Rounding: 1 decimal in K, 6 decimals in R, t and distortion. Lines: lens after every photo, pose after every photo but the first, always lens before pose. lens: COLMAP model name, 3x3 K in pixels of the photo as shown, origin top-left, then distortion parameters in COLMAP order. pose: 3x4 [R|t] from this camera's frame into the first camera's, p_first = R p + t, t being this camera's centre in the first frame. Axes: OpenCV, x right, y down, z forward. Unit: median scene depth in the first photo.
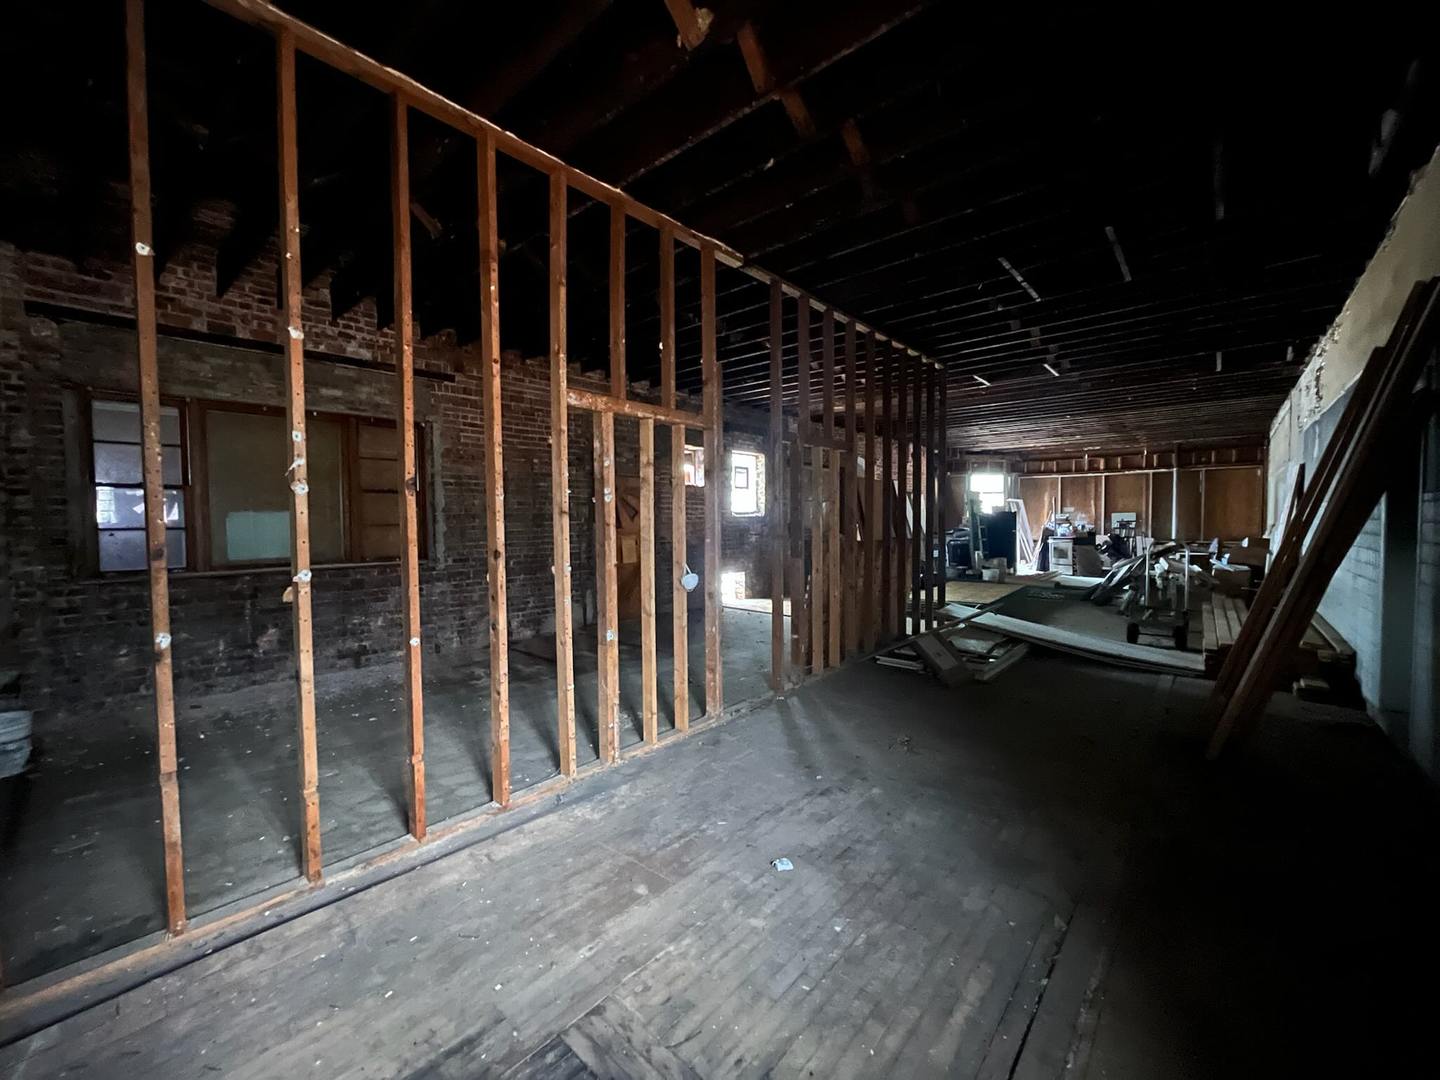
lens RADIAL K [[581.3, 0, 720.0], [0, 581.3, 540.0], [0, 0, 1]] dist [-0.001901, -0.000304]
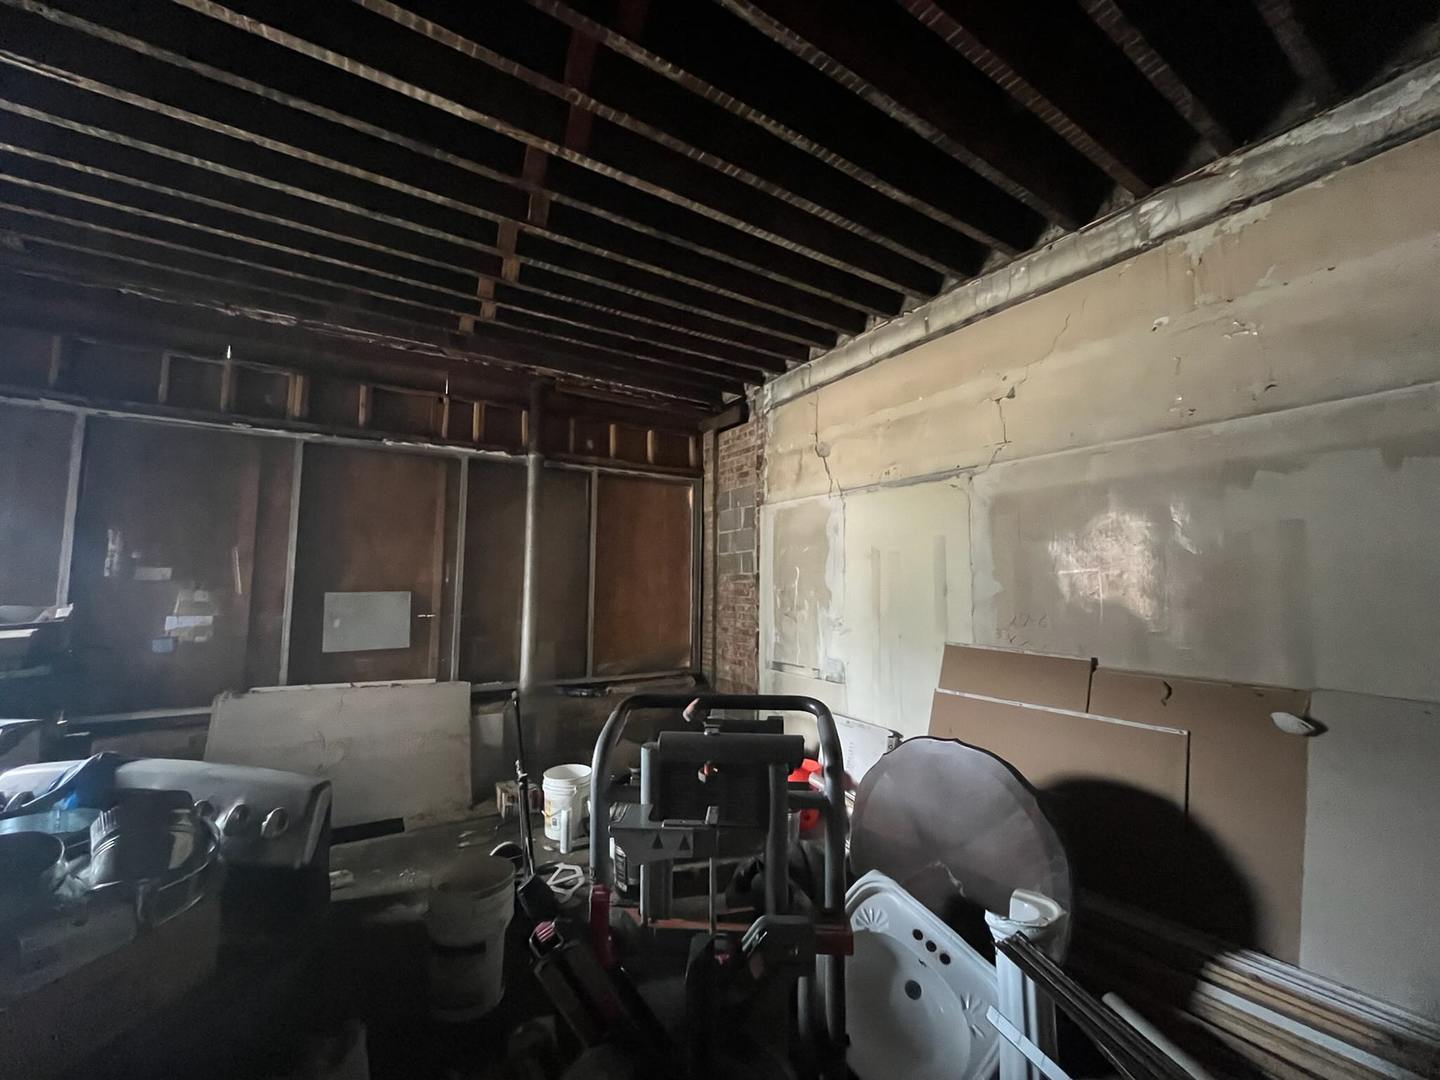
lens RADIAL K [[581.3, 0, 720.0], [0, 581.3, 540.0], [0, 0, 1]] dist [-0.001901, -0.000304]
pose [[0.295141, 0.094488, 0.950770, 0.486981], [0.022319, 0.994145, -0.105727, -0.037967], [-0.955193, 0.052424, 0.291304, 0.767658]]
